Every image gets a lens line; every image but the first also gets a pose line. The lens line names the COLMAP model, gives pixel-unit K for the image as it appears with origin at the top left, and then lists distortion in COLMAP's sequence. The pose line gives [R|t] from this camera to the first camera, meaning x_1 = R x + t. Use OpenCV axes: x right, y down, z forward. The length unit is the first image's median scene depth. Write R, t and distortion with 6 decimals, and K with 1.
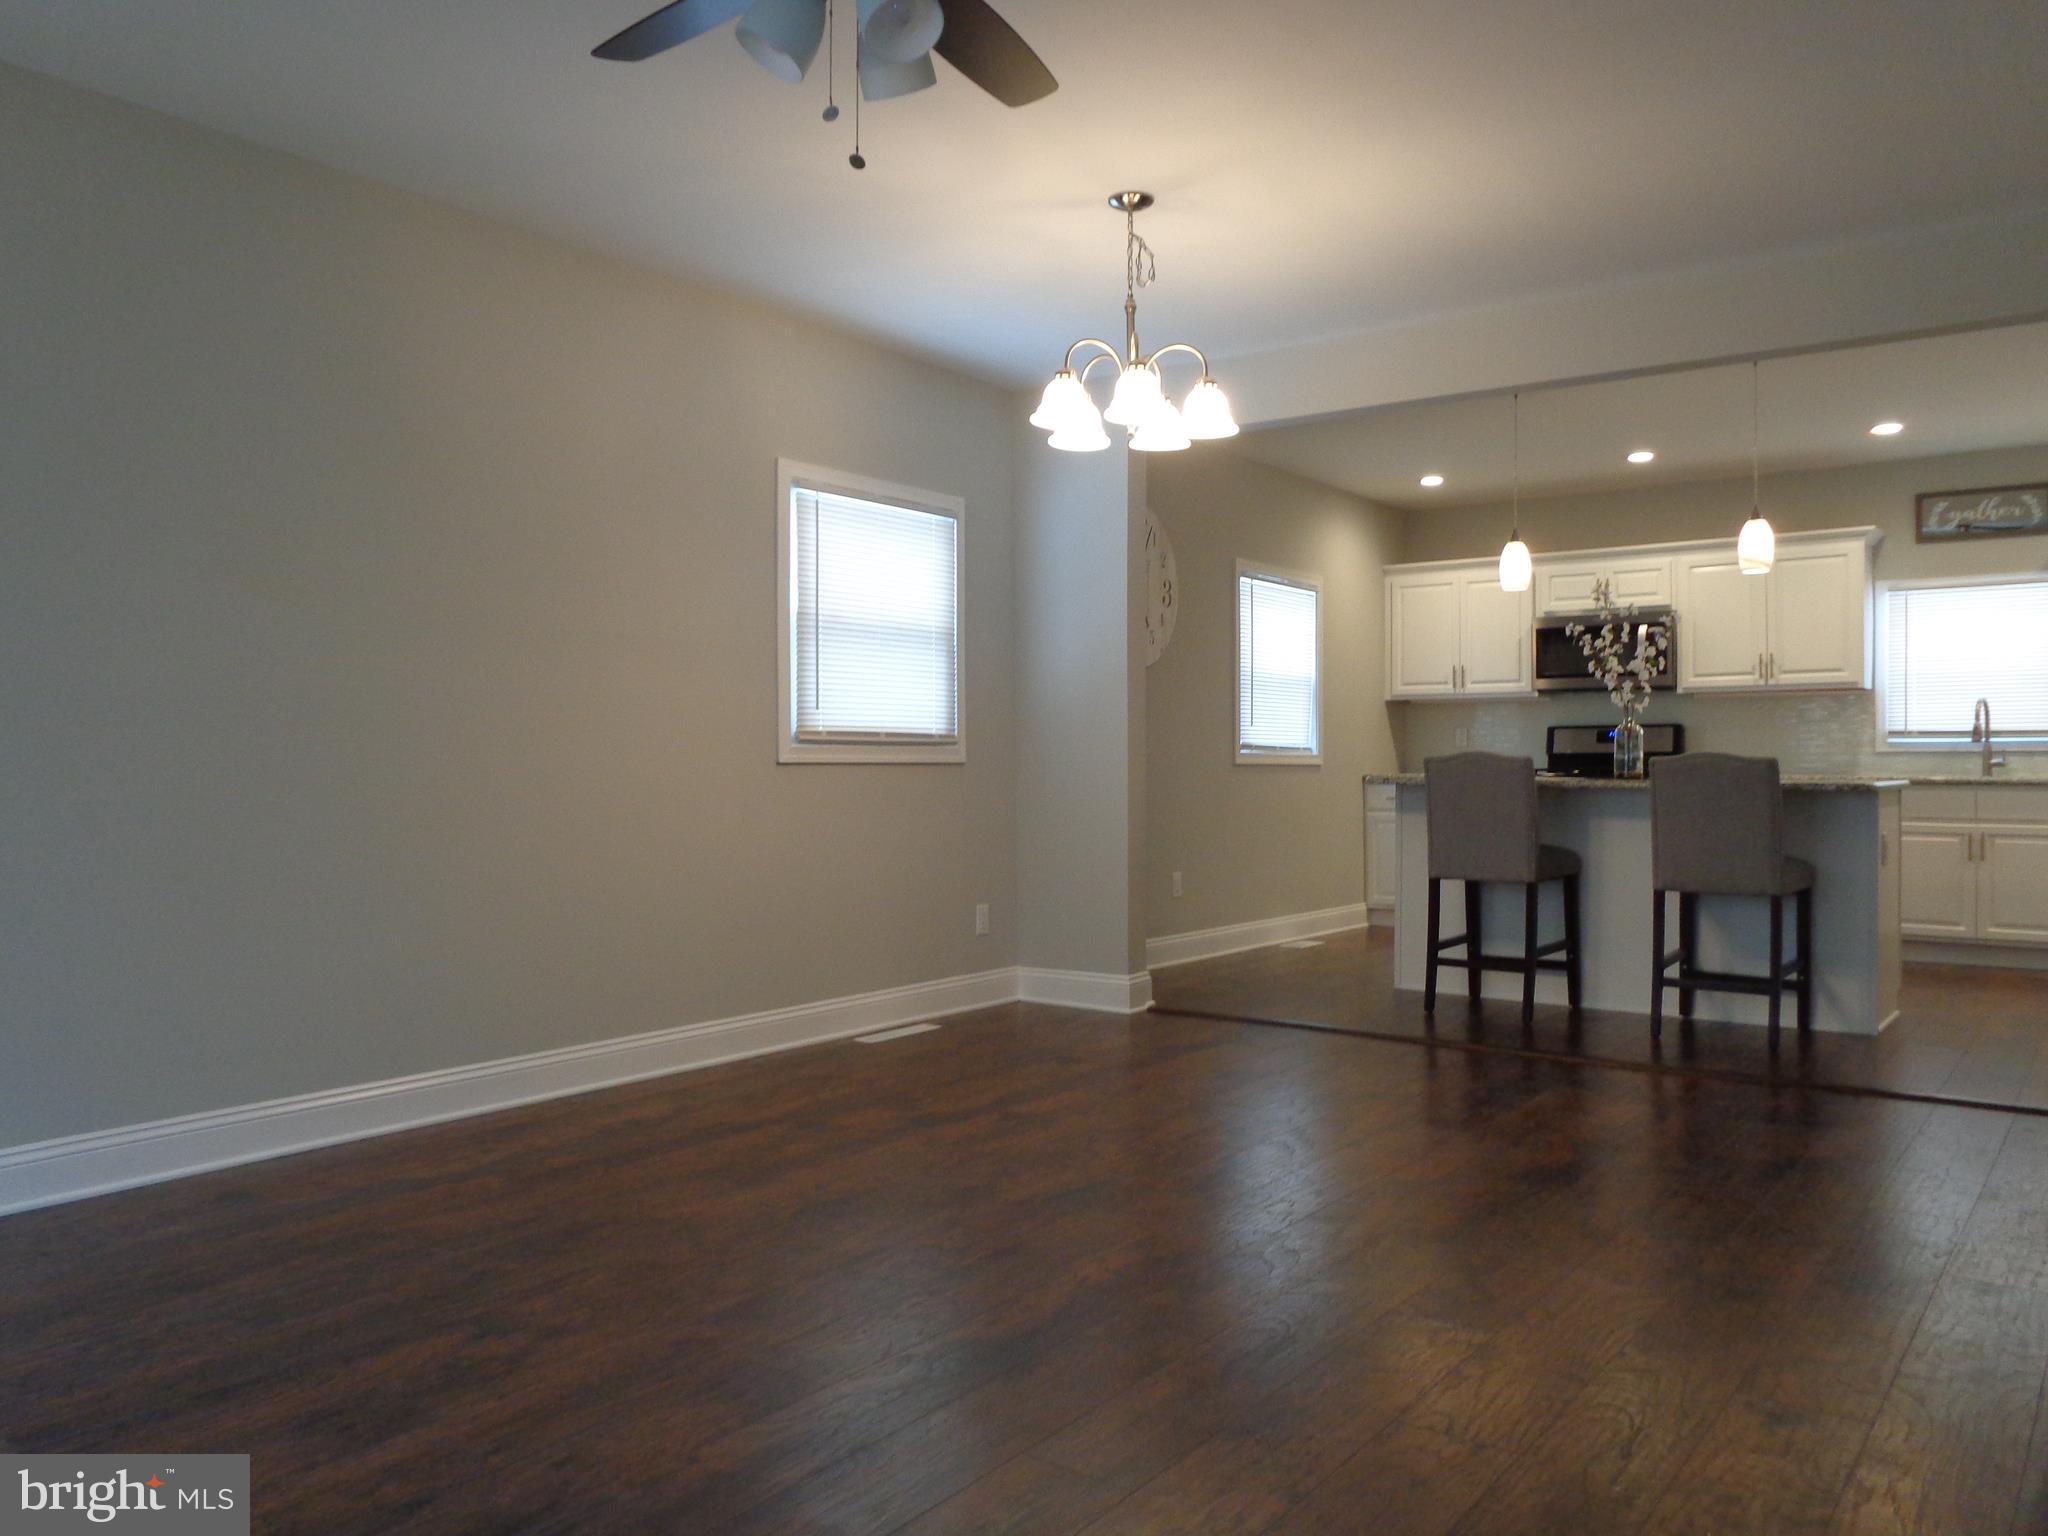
lens RADIAL K [[1523.9, 0, 1047.8], [0, 1523.9, 747.9], [0, 0, 1]] dist [0.009680, -0.002750]
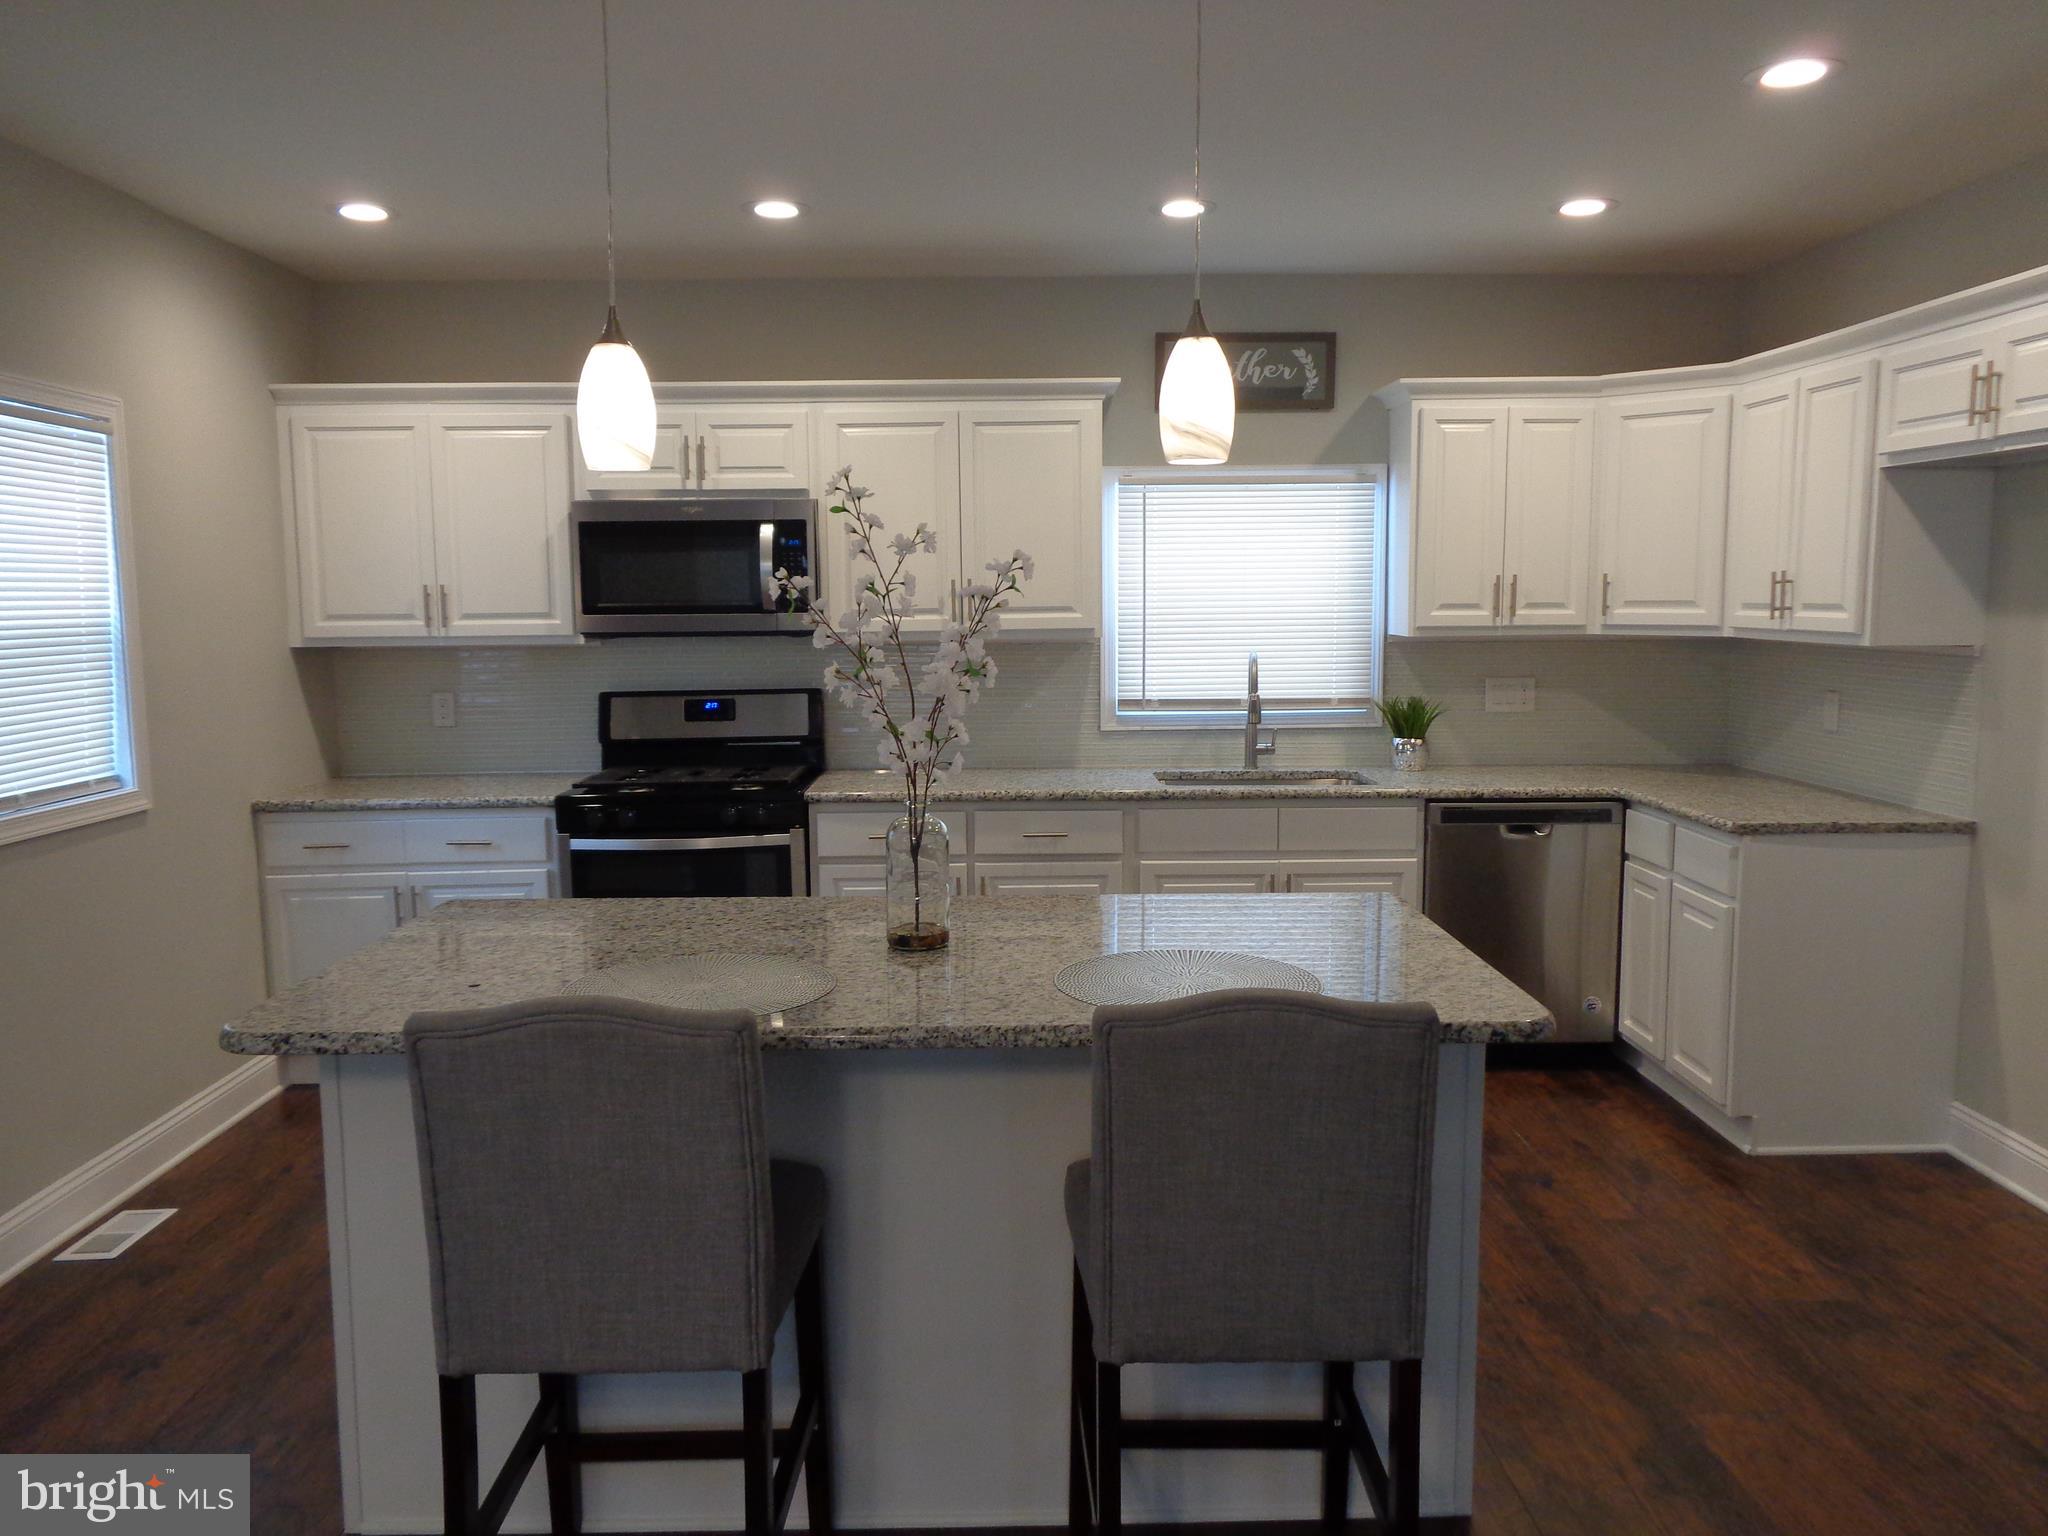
lens RADIAL K [[1530.1, 0, 1022.5], [0, 1530.1, 764.3], [0, 0, 1]] dist [-0.002502, -0.000767]
pose [[0.796631, -0.073784, 0.599946, 0.123183], [0.004073, 0.993155, 0.116735, -0.061338], [-0.604452, -0.090551, 0.791478, 0.511315]]
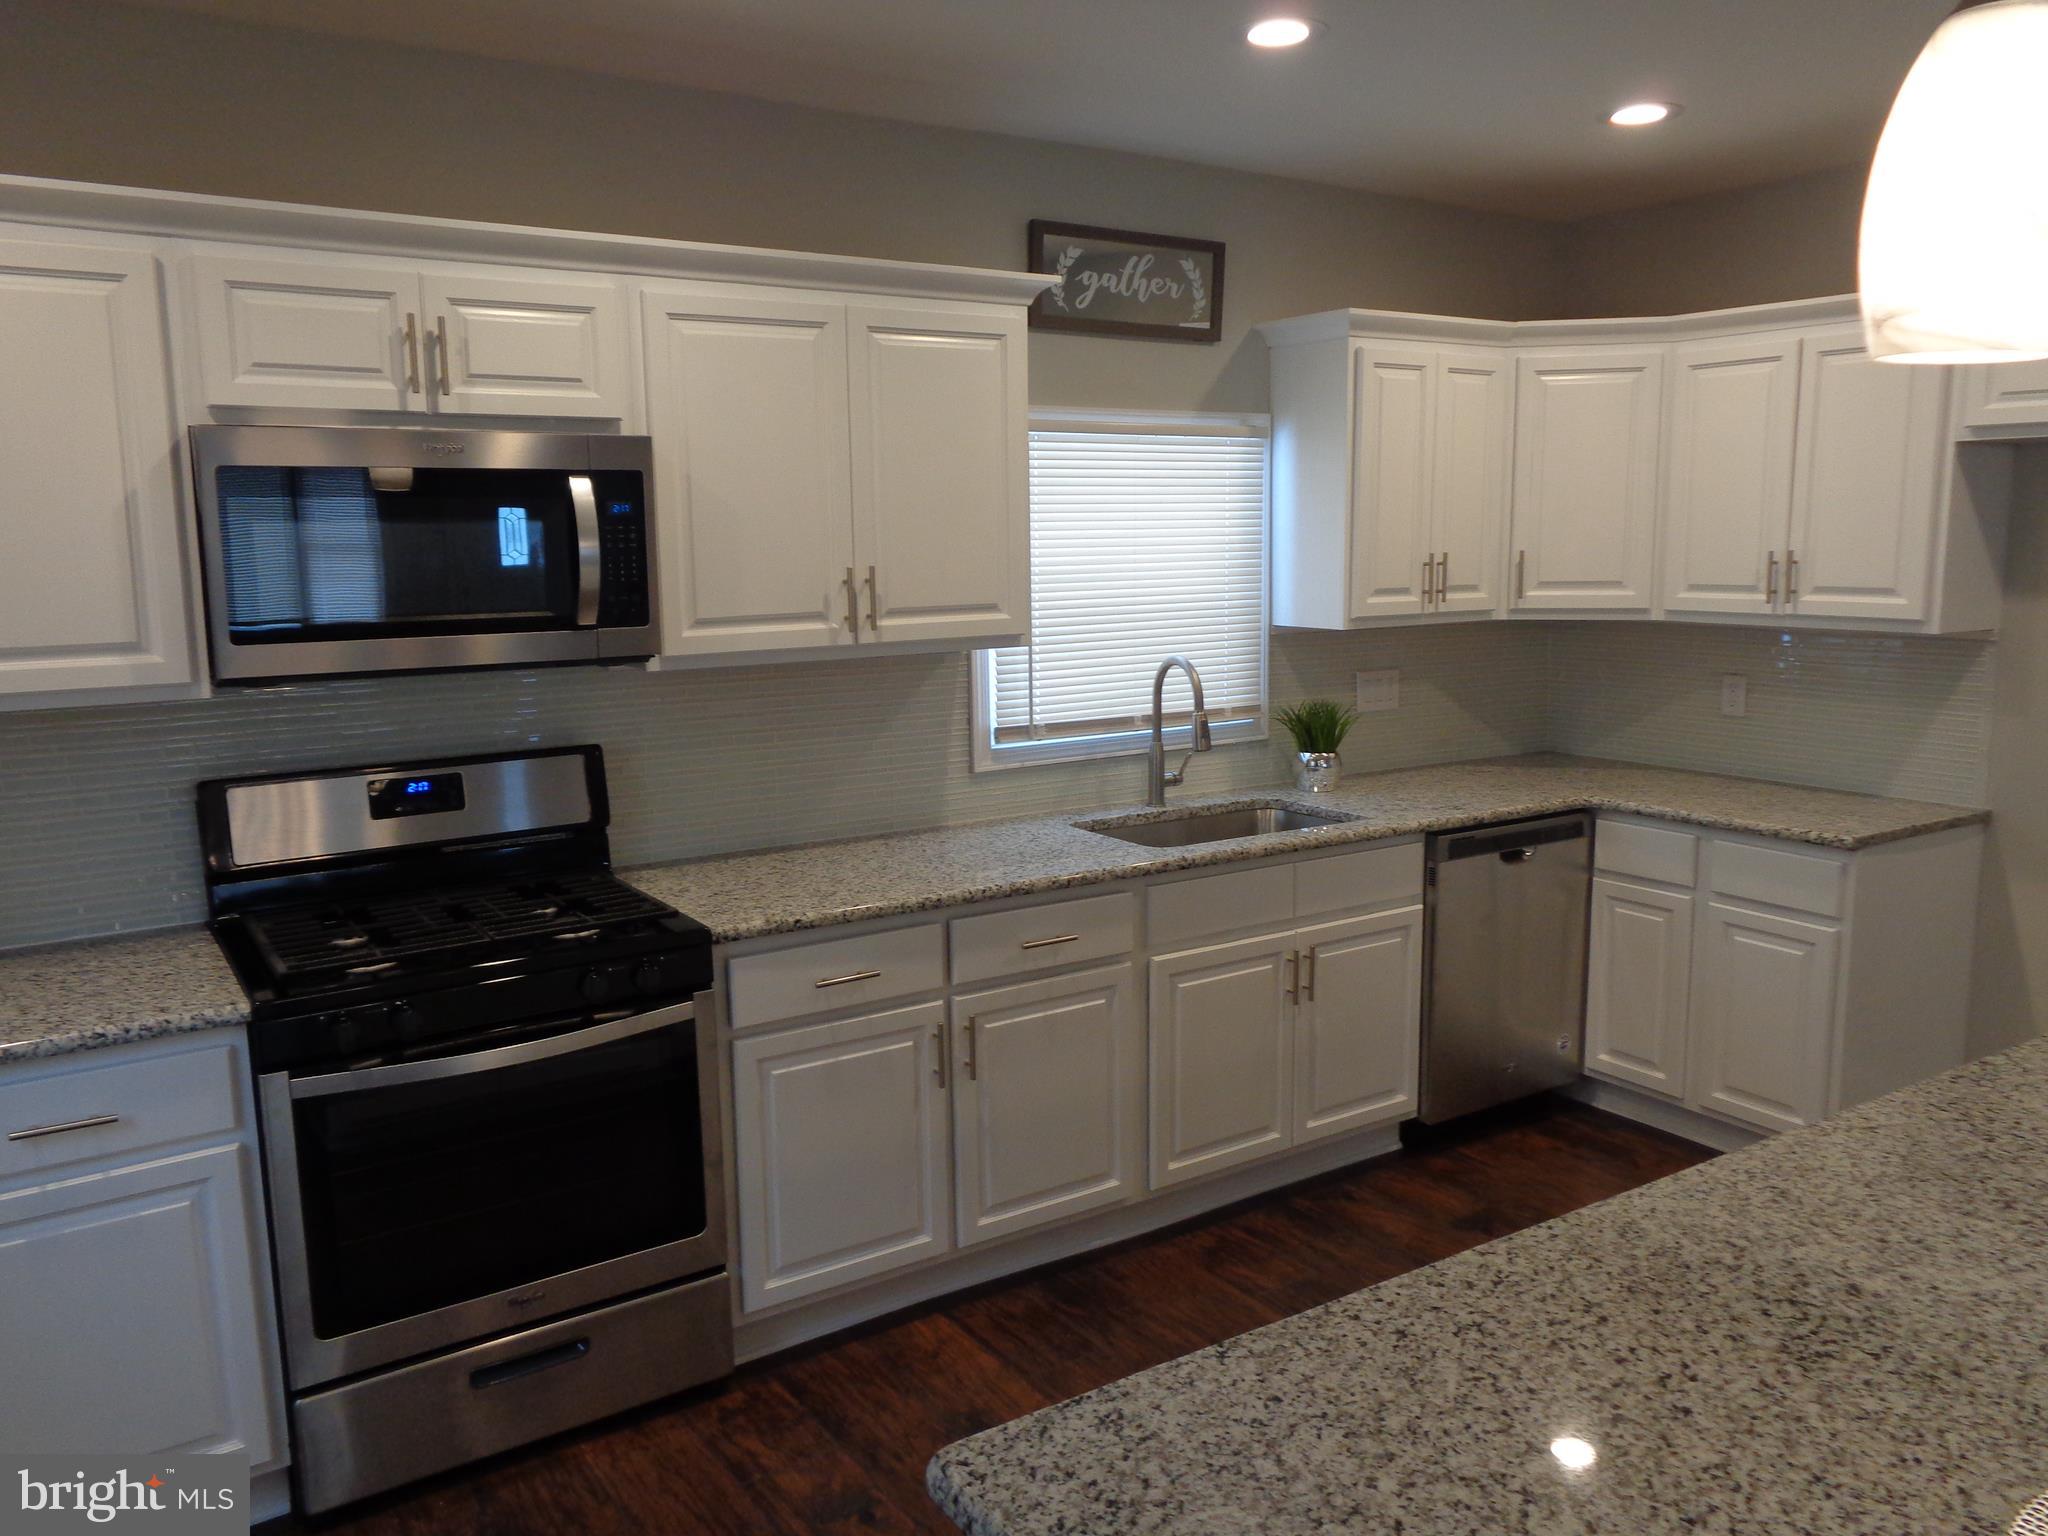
lens RADIAL K [[1530.1, 0, 1022.5], [0, 1530.1, 764.3], [0, 0, 1]] dist [-0.002502, -0.000767]
pose [[0.351095, -0.142828, 0.925383, 0.112639], [0.005907, 0.988616, 0.150346, -0.072527], [-0.936321, -0.047320, 0.347941, 0.840758]]
